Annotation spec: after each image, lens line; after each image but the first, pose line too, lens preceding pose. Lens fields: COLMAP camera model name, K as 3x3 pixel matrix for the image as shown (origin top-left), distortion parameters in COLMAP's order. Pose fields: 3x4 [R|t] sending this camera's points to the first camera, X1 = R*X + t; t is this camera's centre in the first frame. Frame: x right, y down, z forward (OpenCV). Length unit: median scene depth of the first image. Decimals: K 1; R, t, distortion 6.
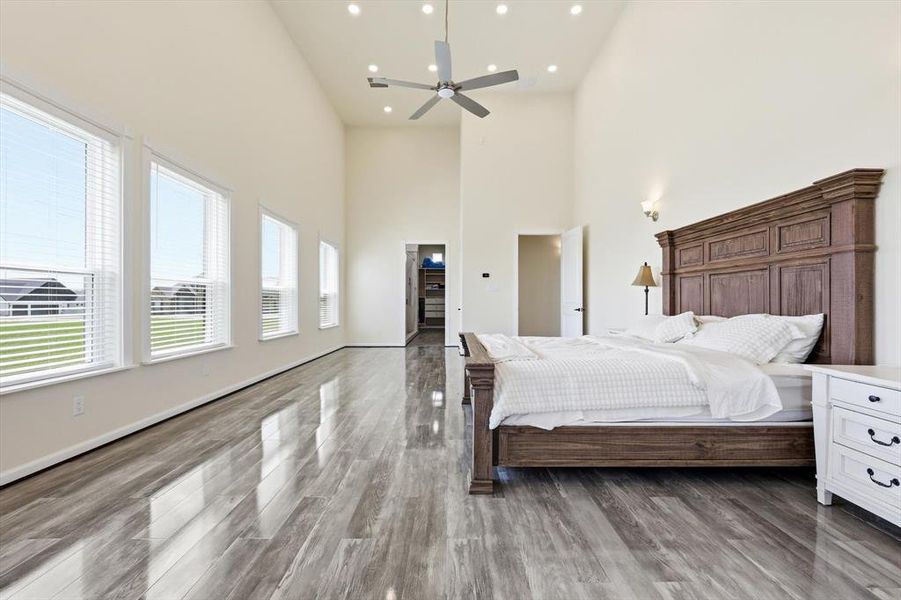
lens RADIAL K [[398.7, 0, 452.1], [0, 398.7, 302.1], [0, 0, 1]] dist [0.009680, -0.000254]
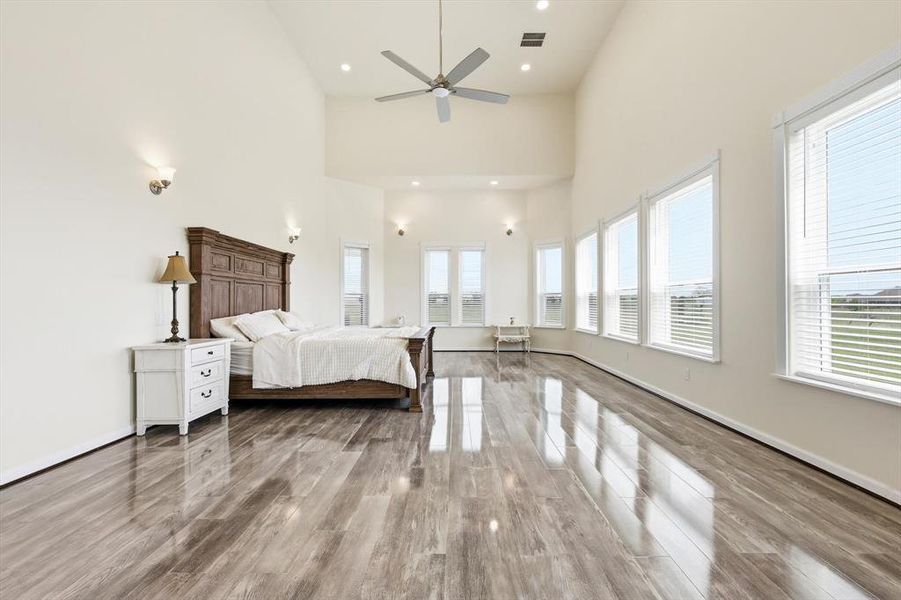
lens RADIAL K [[398.7, 0, 452.1], [0, 398.7, 302.1], [0, 0, 1]] dist [0.009680, -0.000254]
pose [[-0.999825, -0.012833, 0.013610, -0.036322], [-0.012899, 0.999905, -0.004822, -0.009280], [-0.013547, -0.004997, -0.999896, 2.185102]]
